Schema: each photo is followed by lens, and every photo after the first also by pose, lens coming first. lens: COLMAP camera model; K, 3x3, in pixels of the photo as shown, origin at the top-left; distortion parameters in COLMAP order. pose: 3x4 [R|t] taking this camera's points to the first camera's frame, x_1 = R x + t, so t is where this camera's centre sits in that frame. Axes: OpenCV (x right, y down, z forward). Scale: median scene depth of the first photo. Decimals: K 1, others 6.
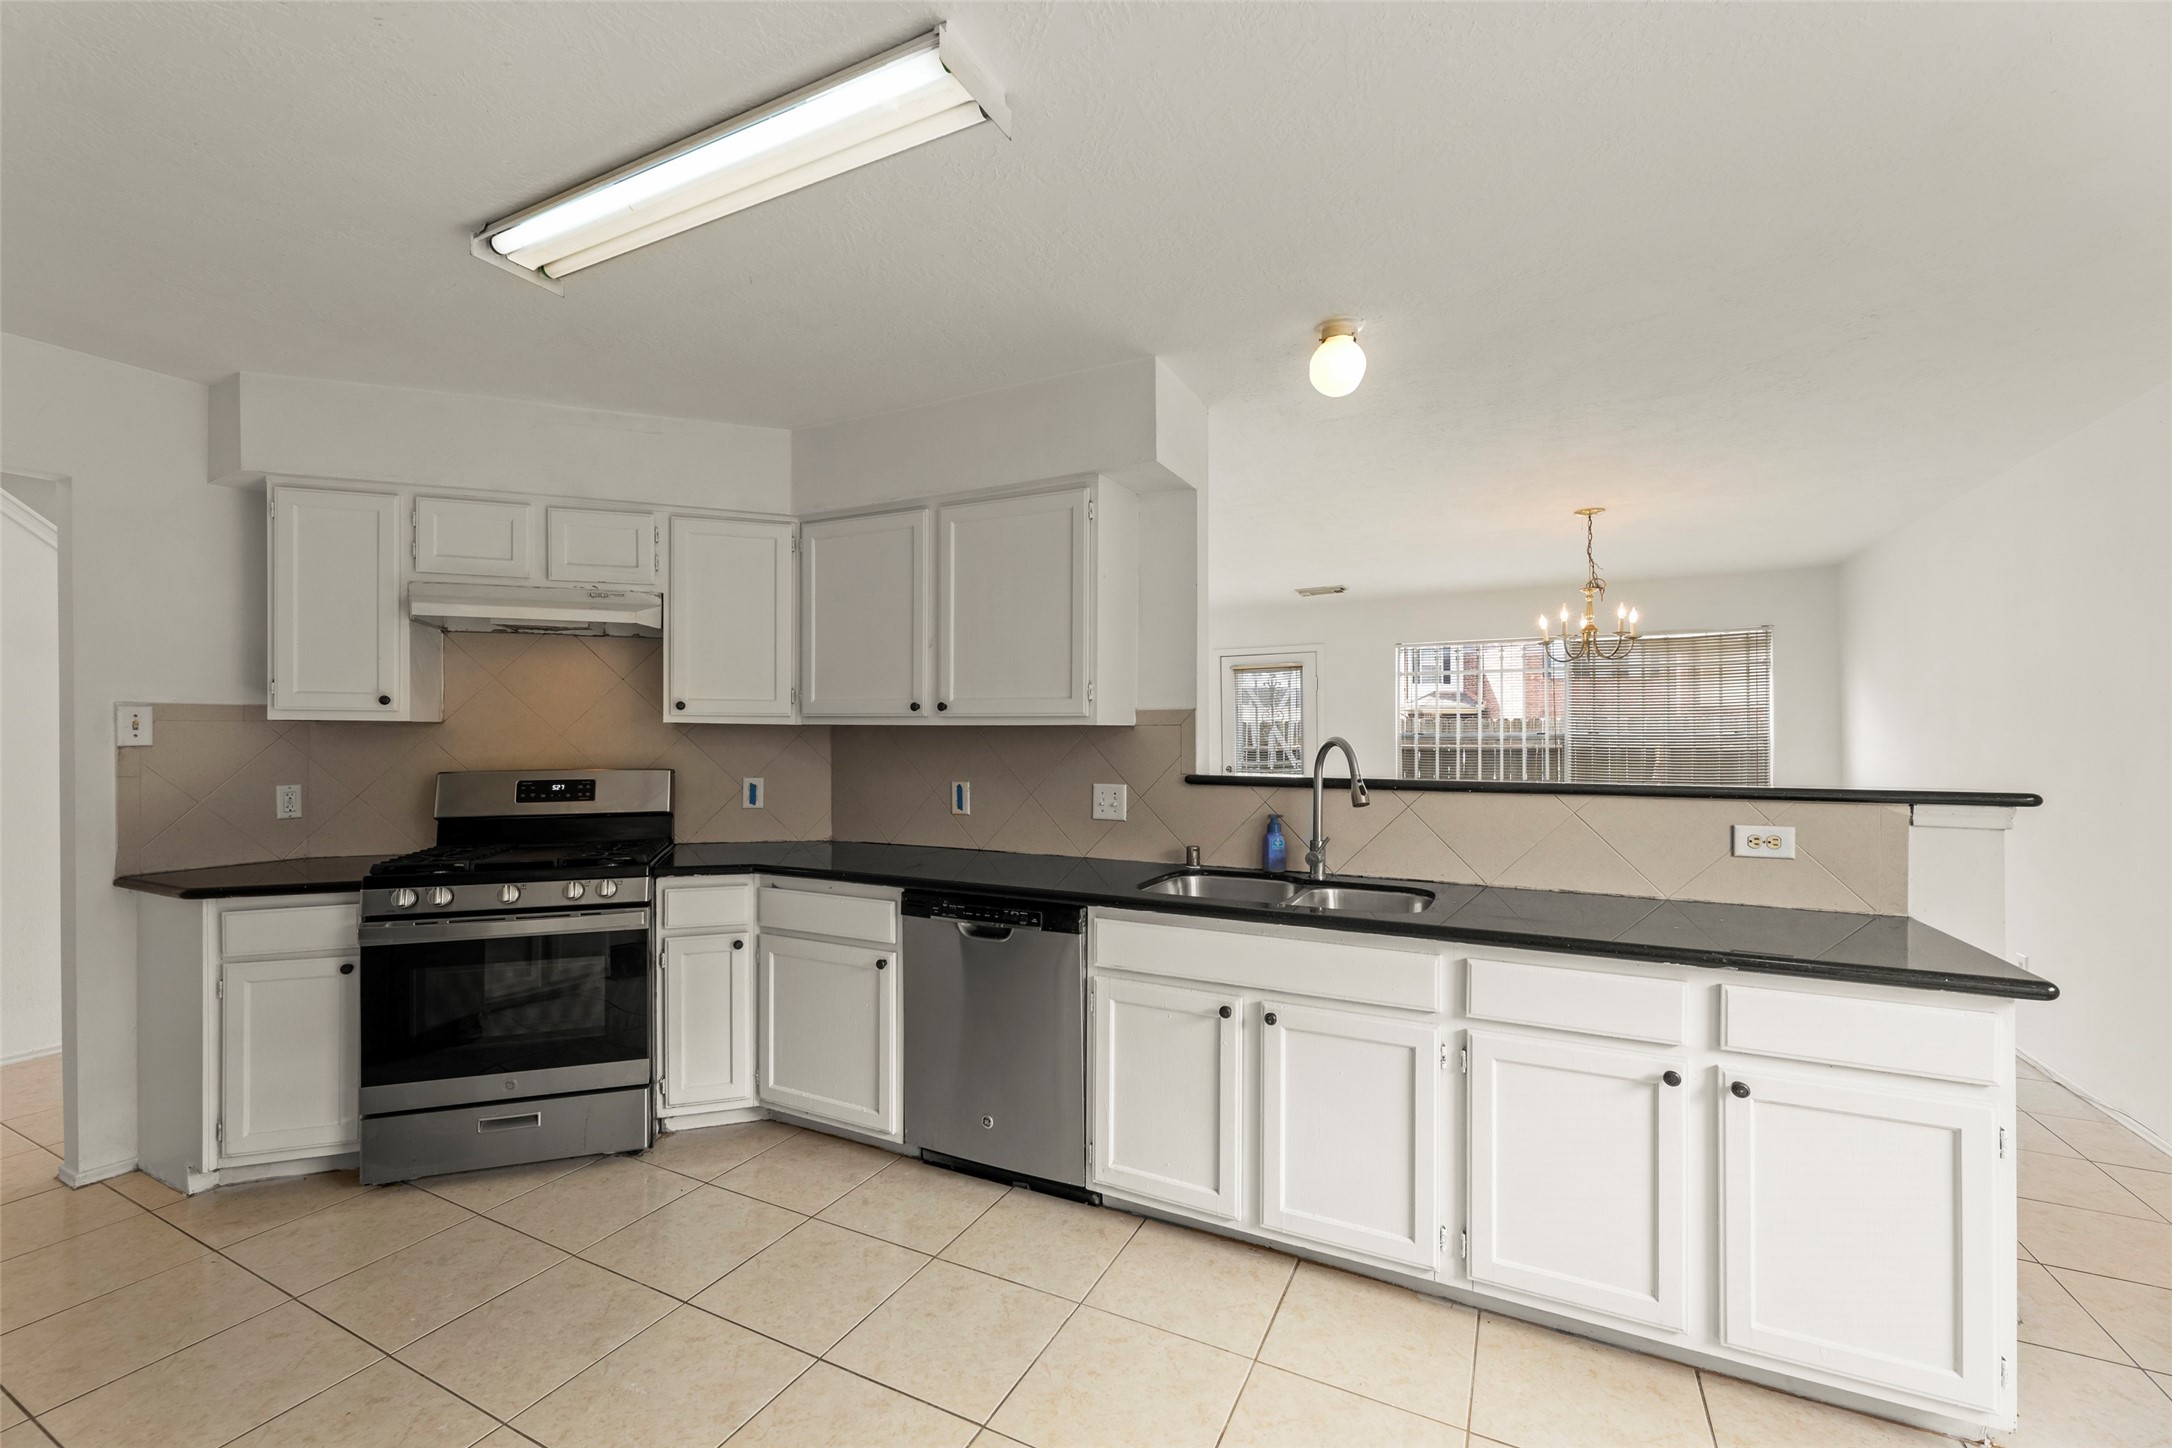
lens RADIAL K [[886.7, 0, 1081.9], [0, 886.7, 740.9], [0, 0, 1]] dist [0.000033, 0.000364]
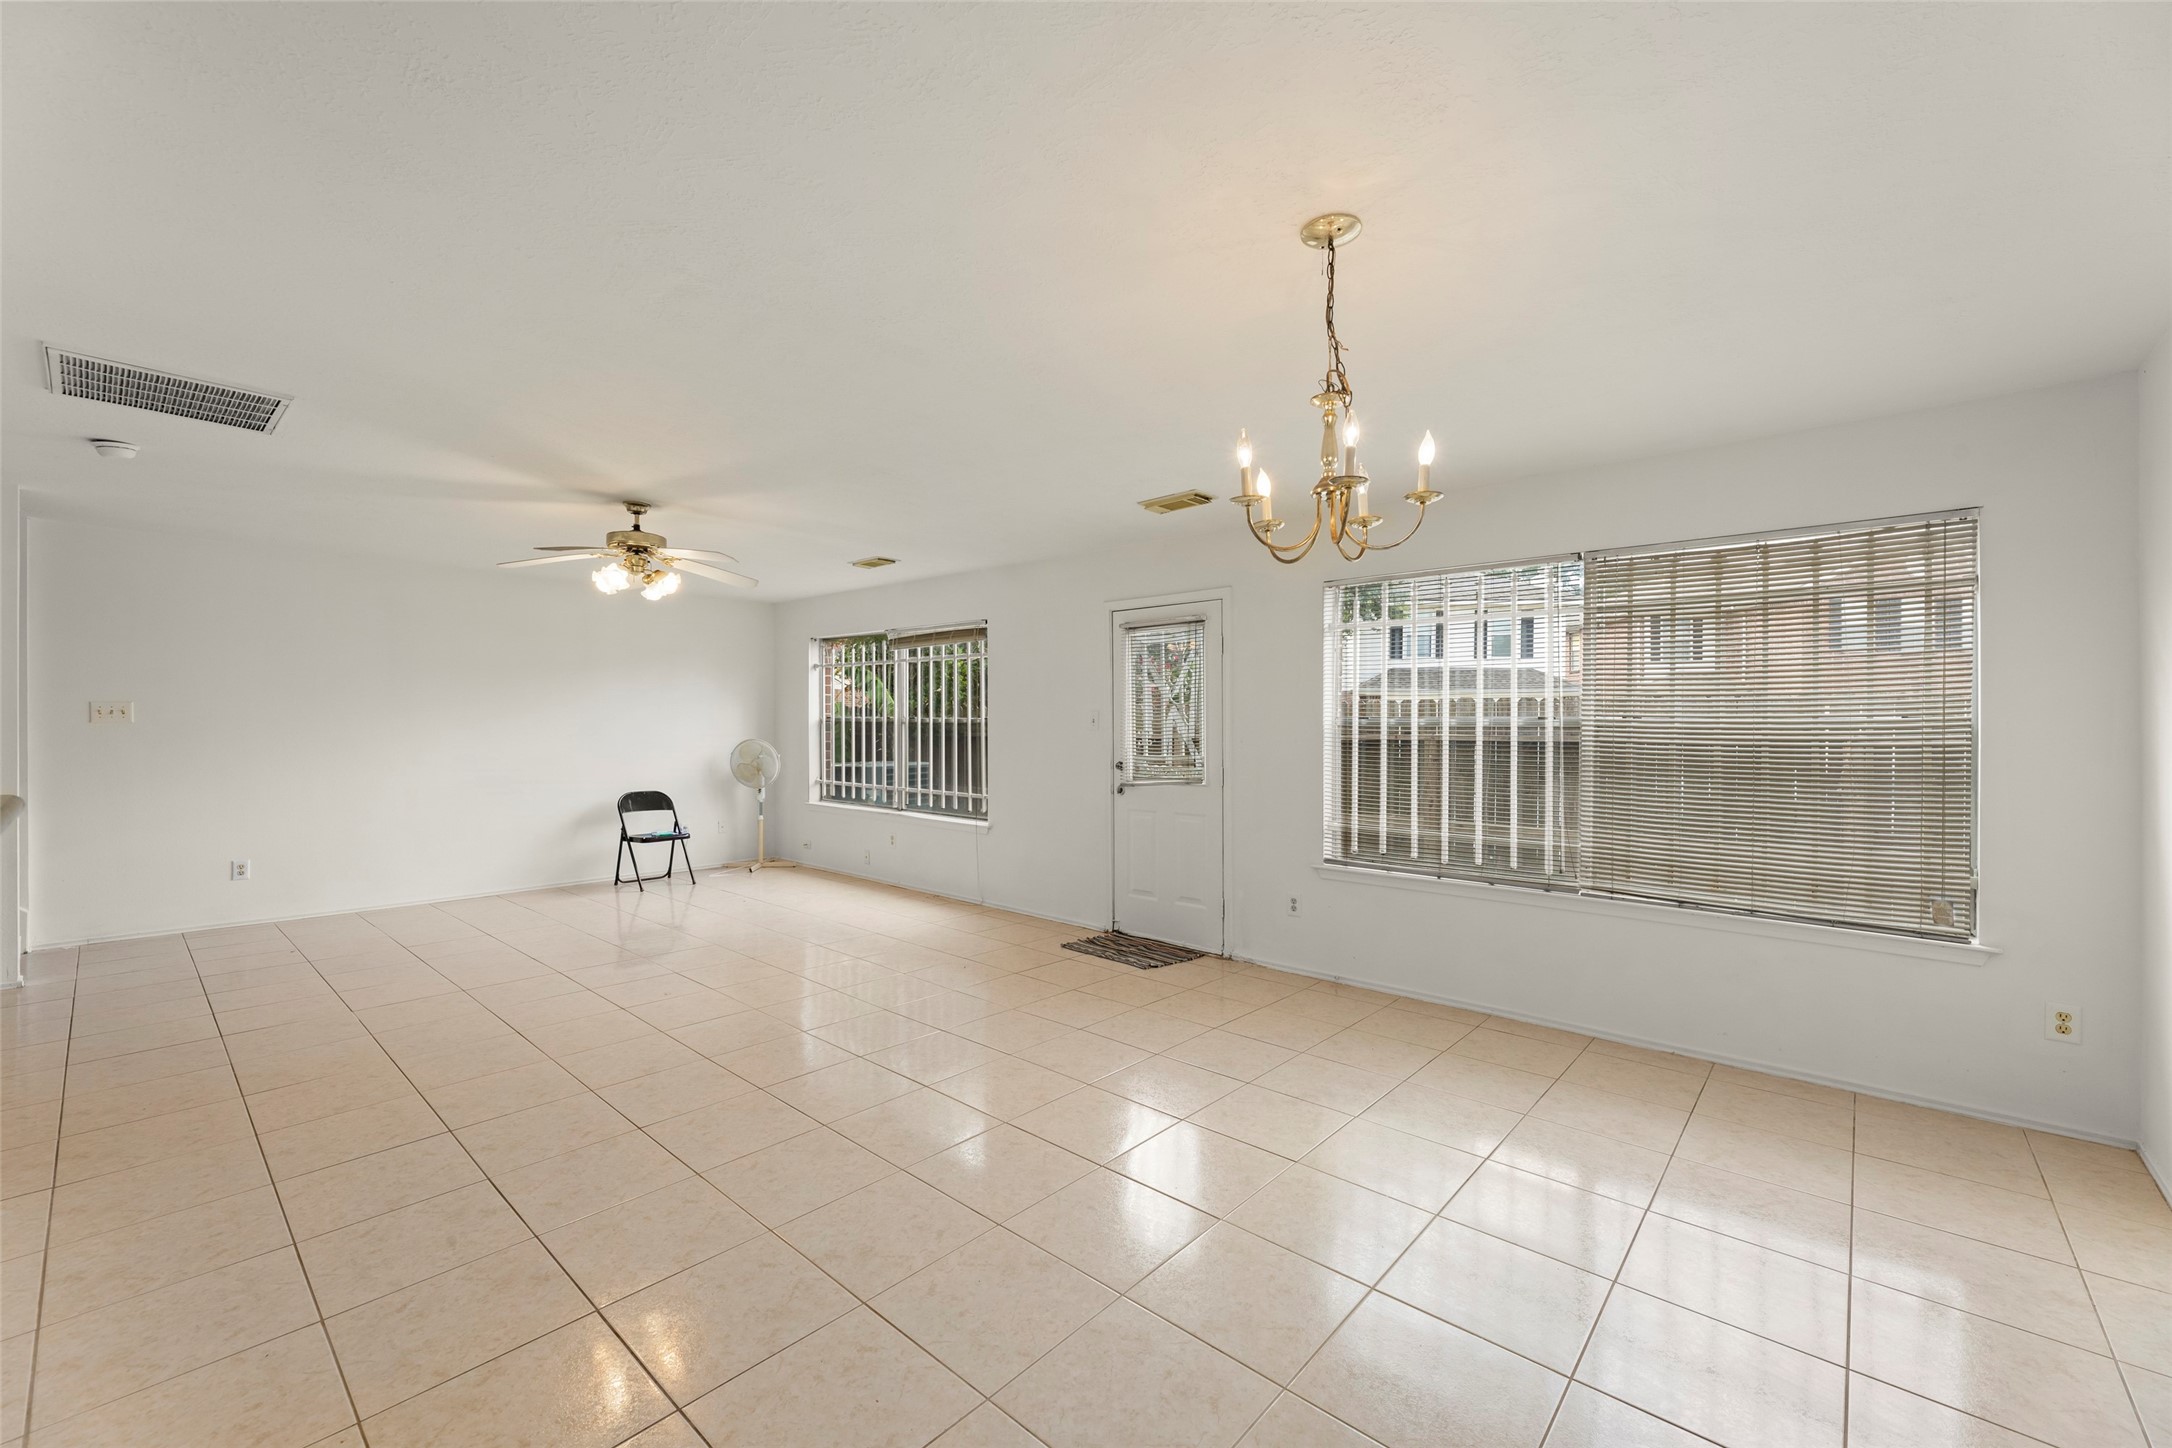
lens RADIAL K [[886.7, 0, 1073.4], [0, 886.7, 725.9], [0, 0, 1]] dist [0.000033, 0.000364]
pose [[0.962383, 0.005402, -0.271643, 0.864980], [-0.006083, 0.999980, -0.001668, 0.001255], [0.271628, 0.003258, 0.962397, 0.787589]]
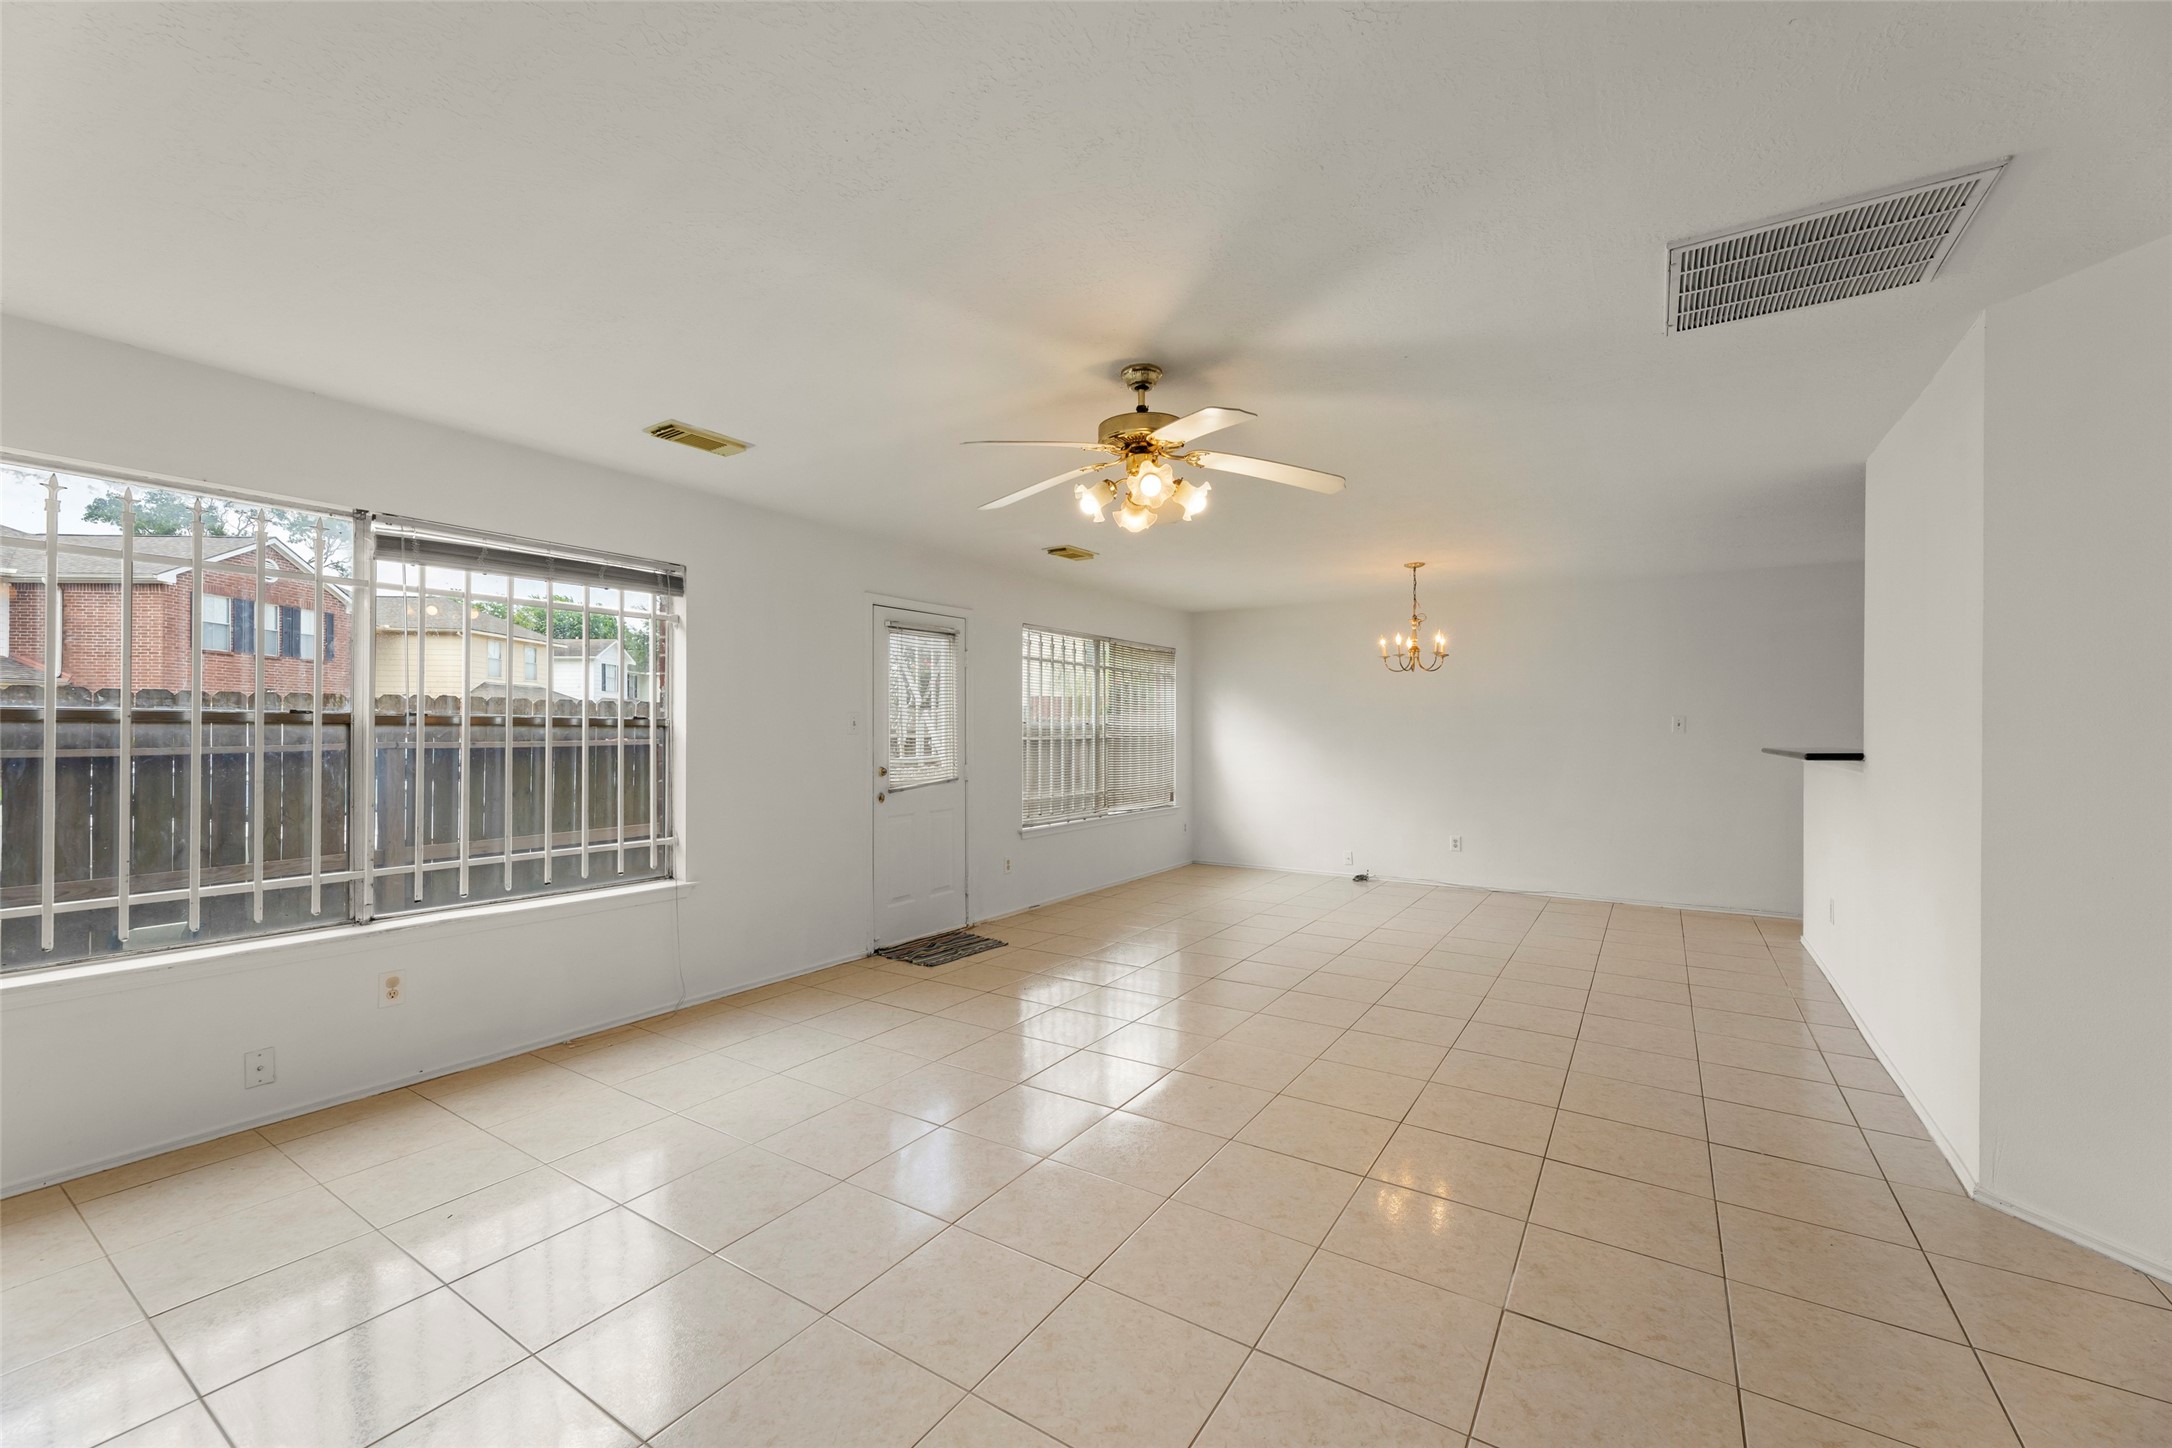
lens RADIAL K [[886.7, 0, 1081.2], [0, 886.7, 734.4], [0, 0, 1]] dist [0.000033, 0.000364]
pose [[0.110580, -0.000461, 0.993867, -1.319878], [0.007269, 0.999974, -0.000345, 0.011276], [-0.993841, 0.007263, 0.110581, 2.067677]]
